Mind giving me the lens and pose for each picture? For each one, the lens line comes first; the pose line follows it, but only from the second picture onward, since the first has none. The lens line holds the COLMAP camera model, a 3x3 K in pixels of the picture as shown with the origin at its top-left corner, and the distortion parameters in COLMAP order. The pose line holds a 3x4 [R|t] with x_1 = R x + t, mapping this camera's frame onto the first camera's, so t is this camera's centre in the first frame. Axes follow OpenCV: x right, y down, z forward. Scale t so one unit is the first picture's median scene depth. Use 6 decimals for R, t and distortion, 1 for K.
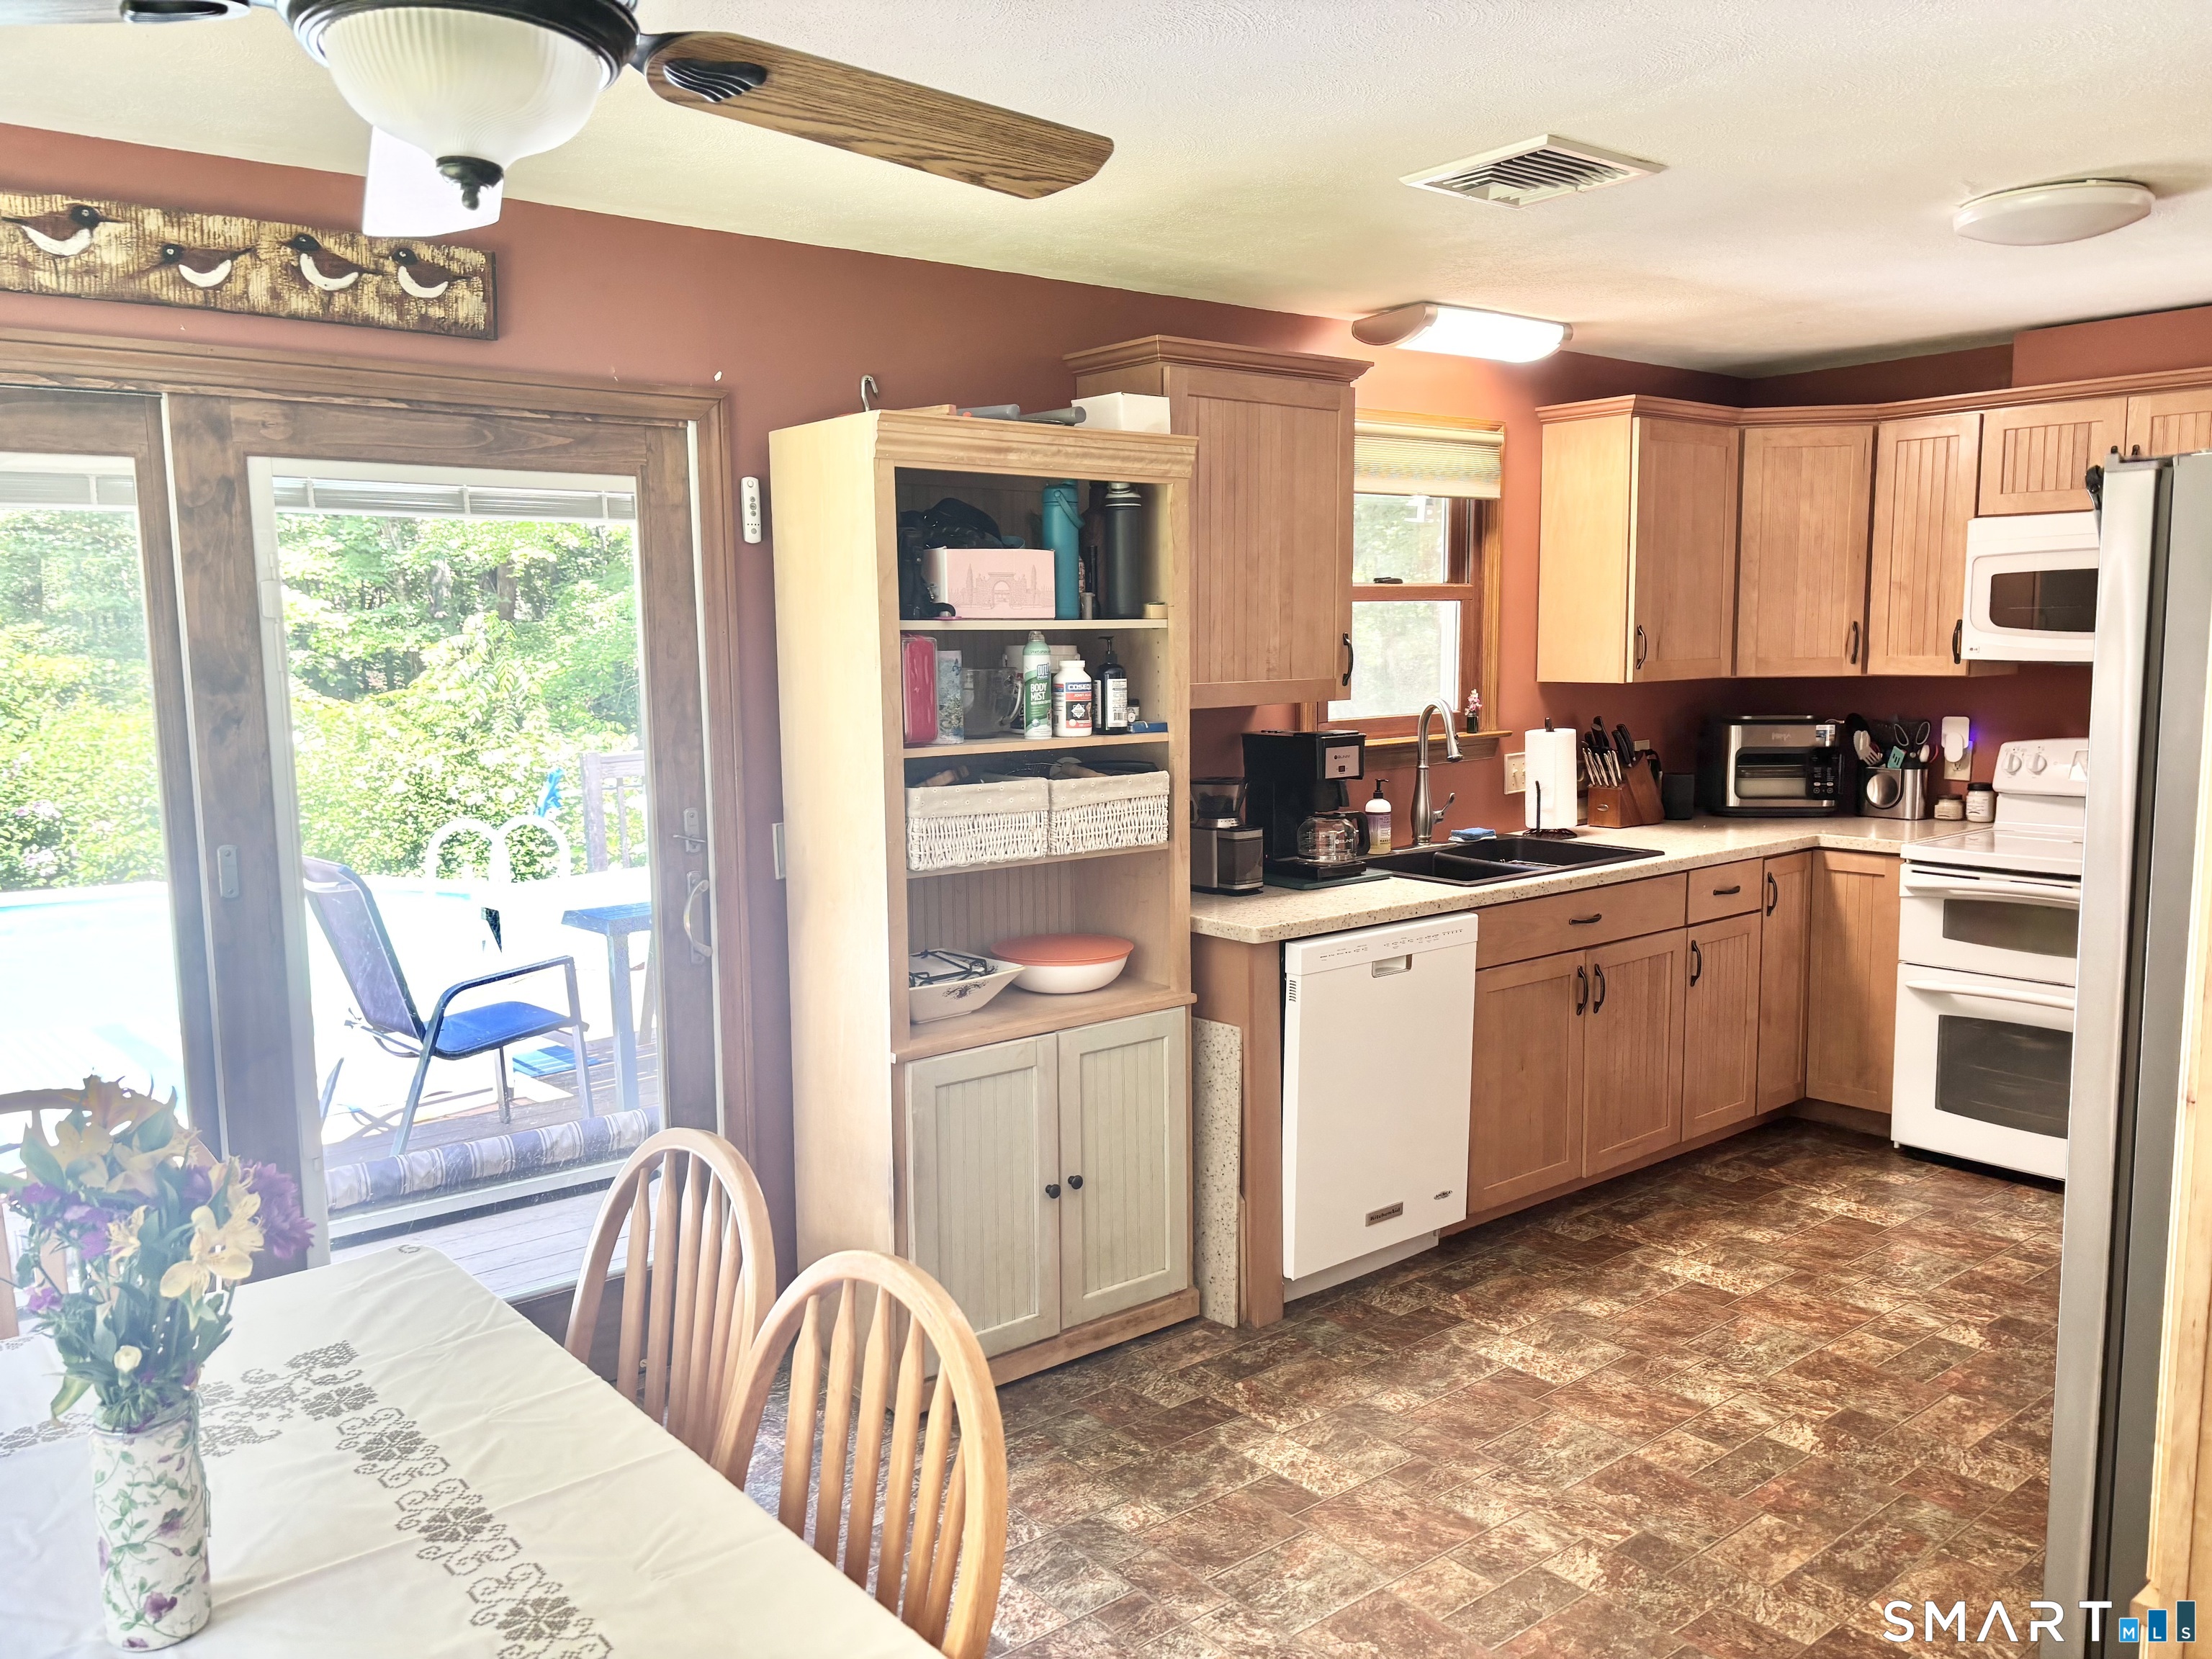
lens RADIAL K [[1674.6, 0, 1127.5], [0, 1674.6, 839.8], [0, 0, 1]] dist [0.052874, -0.059595]
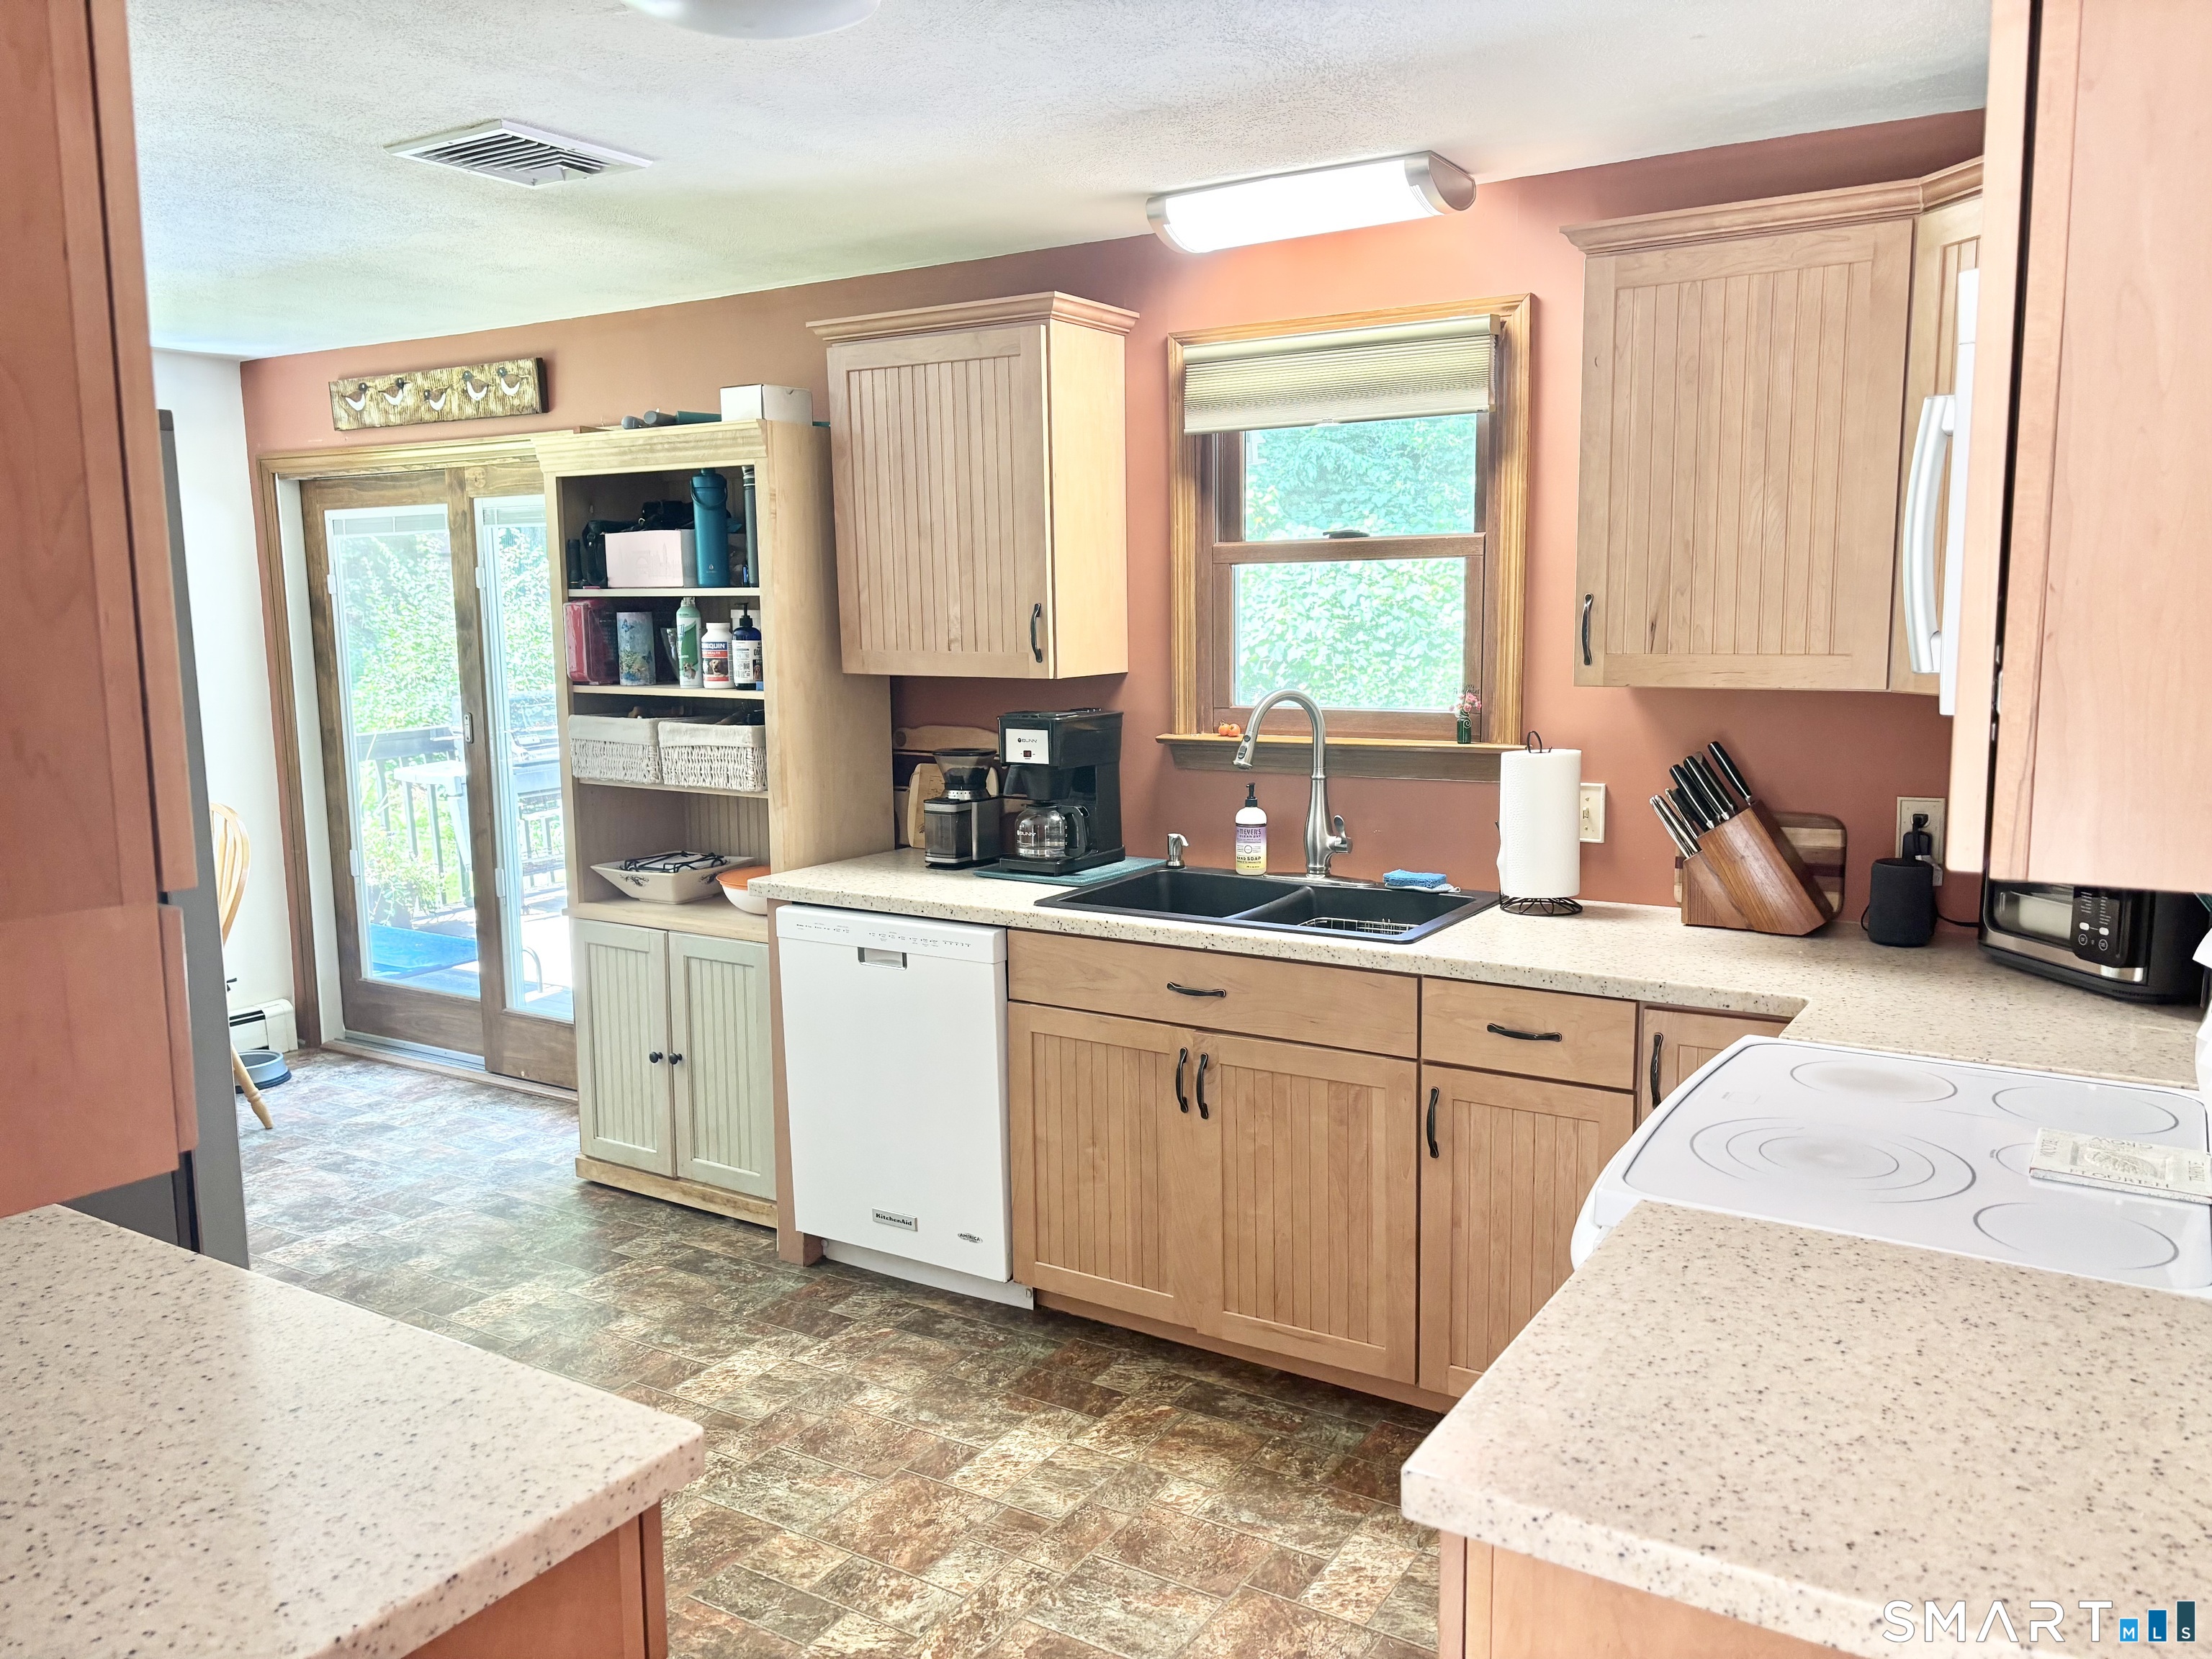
lens RADIAL K [[1674.6, 0, 1115.5], [0, 1674.6, 826.4], [0, 0, 1]] dist [0.052874, -0.059595]
pose [[0.320053, 0.137907, -0.937309, 1.208173], [-0.113552, 0.987801, 0.106562, -0.127541], [0.940570, 0.072328, 0.331808, 0.906845]]
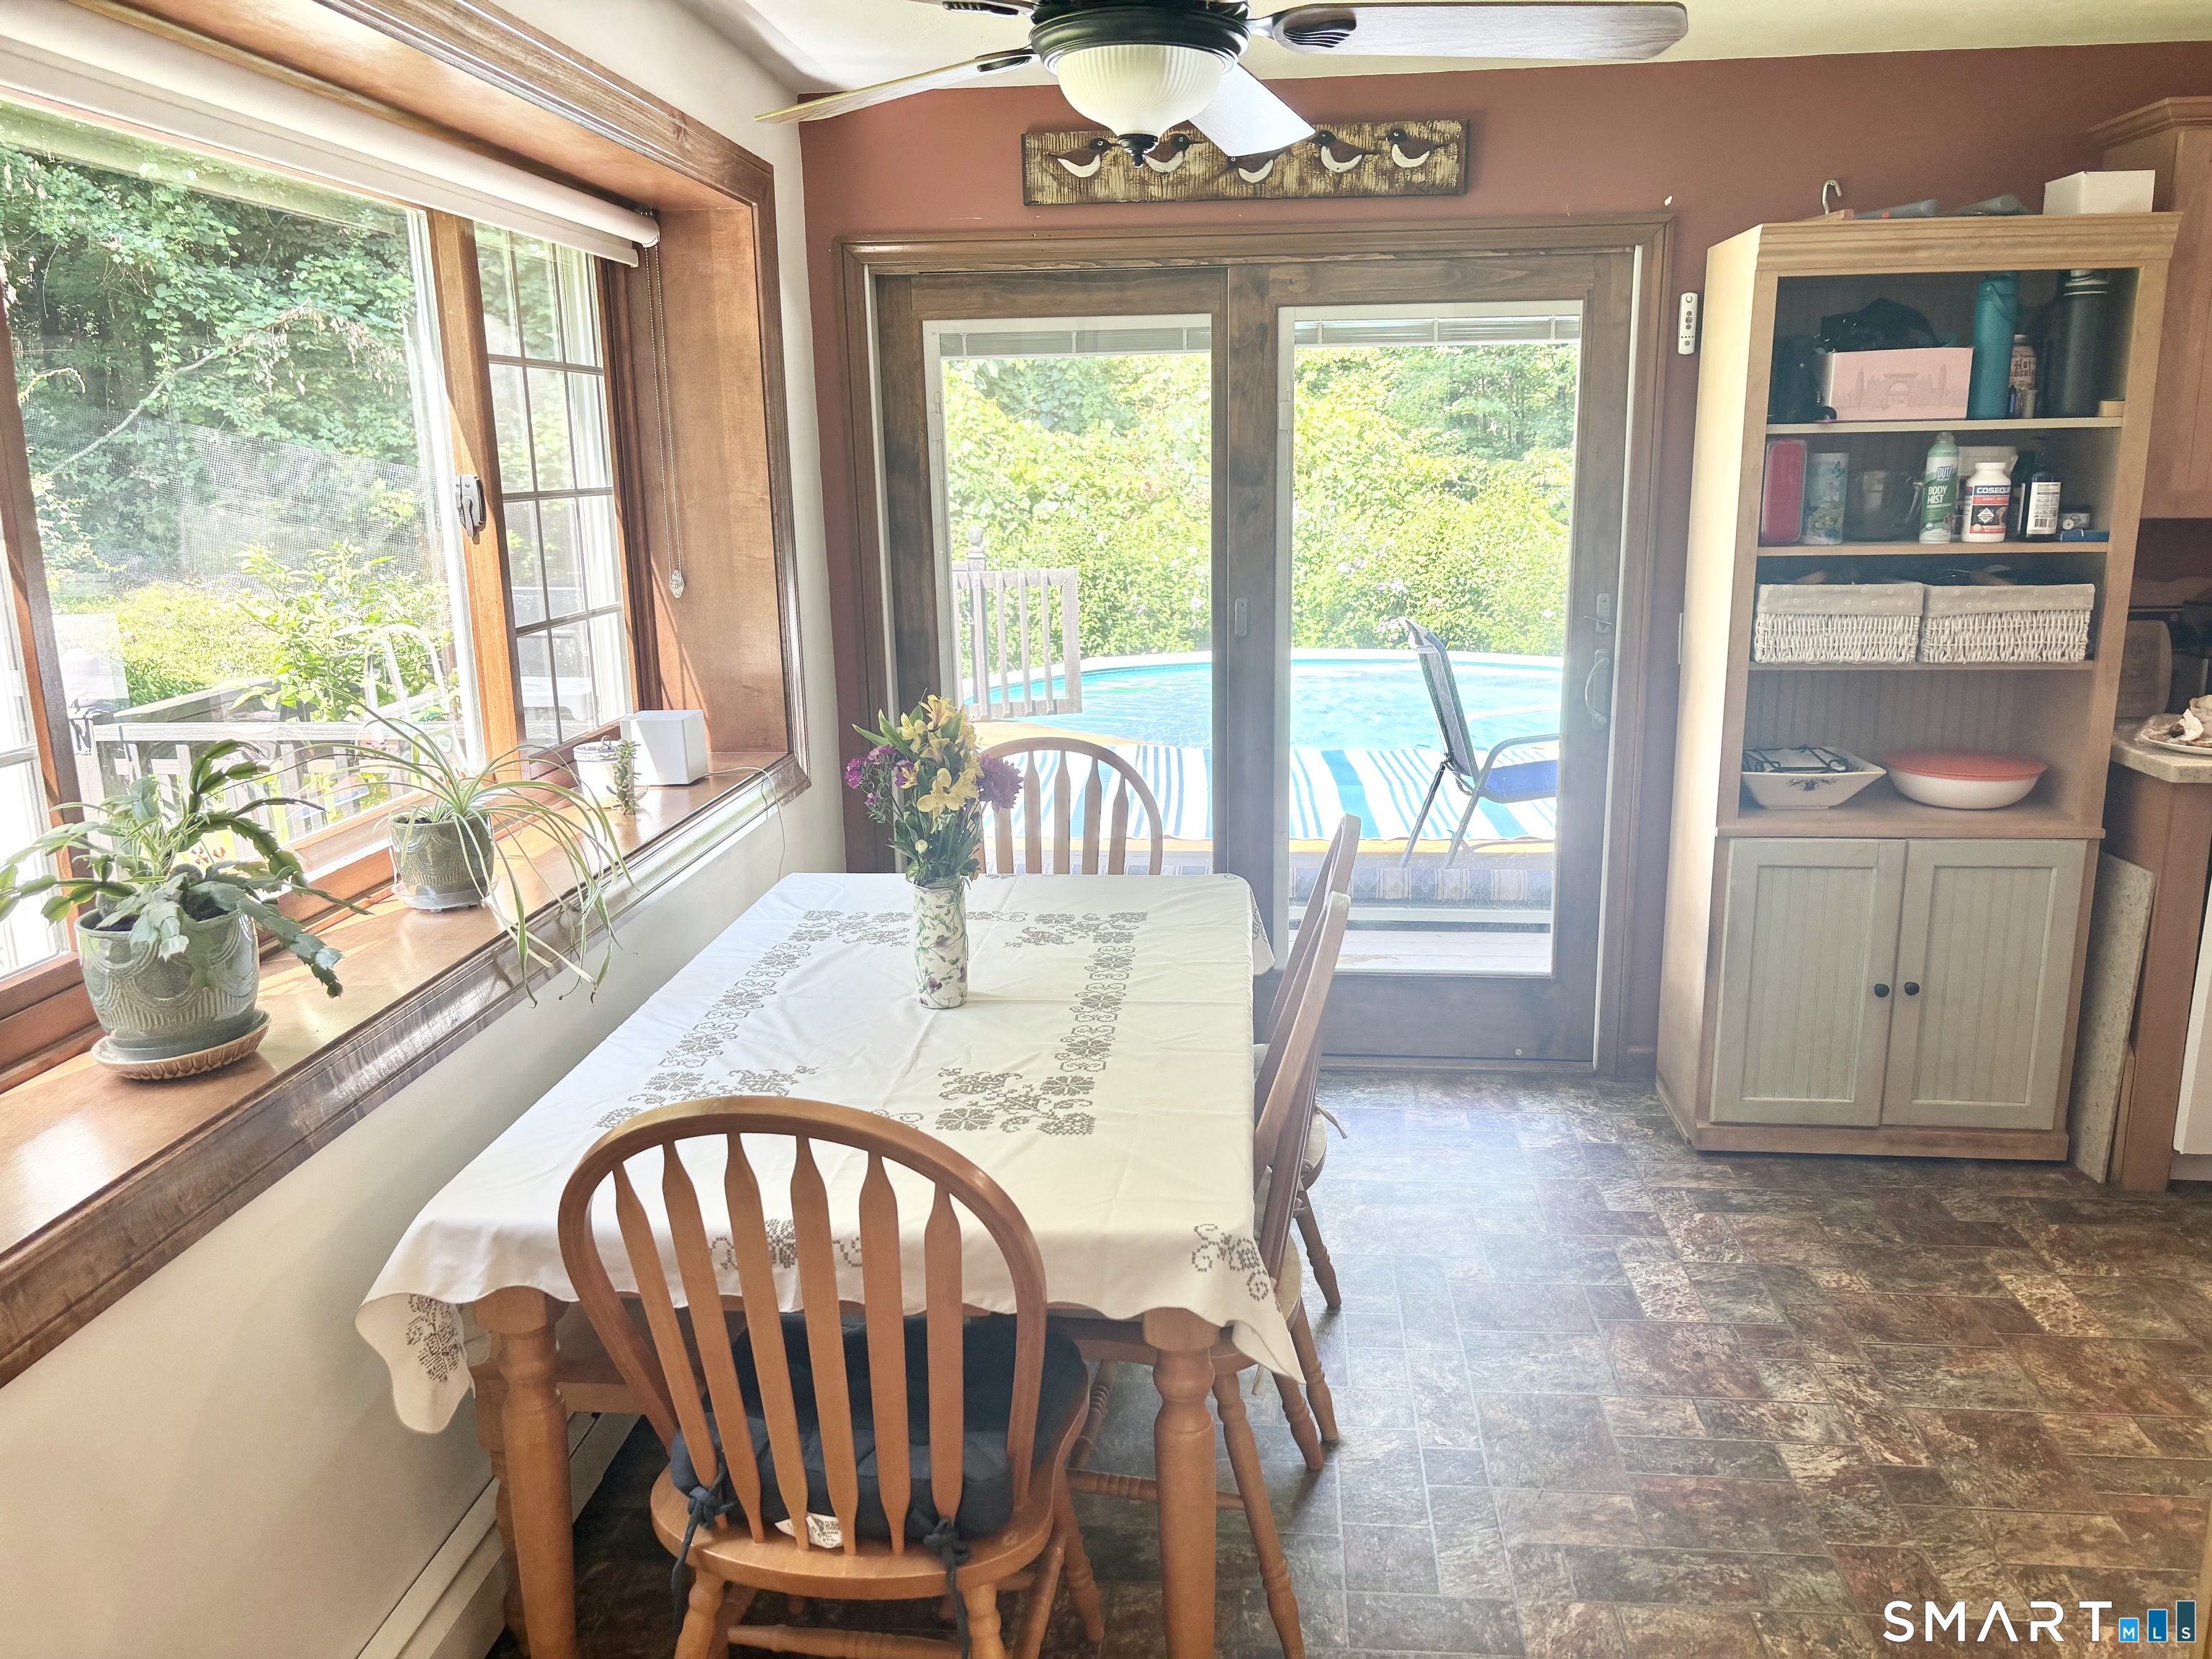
lens RADIAL K [[1674.6, 0, 1117.1], [0, 1674.6, 831.2], [0, 0, 1]] dist [0.052874, -0.059595]
pose [[0.714008, 0.157704, -0.682145, 0.315736], [-0.081899, 0.986426, 0.142326, 0.004880], [0.695331, -0.045755, 0.717232, -0.064144]]
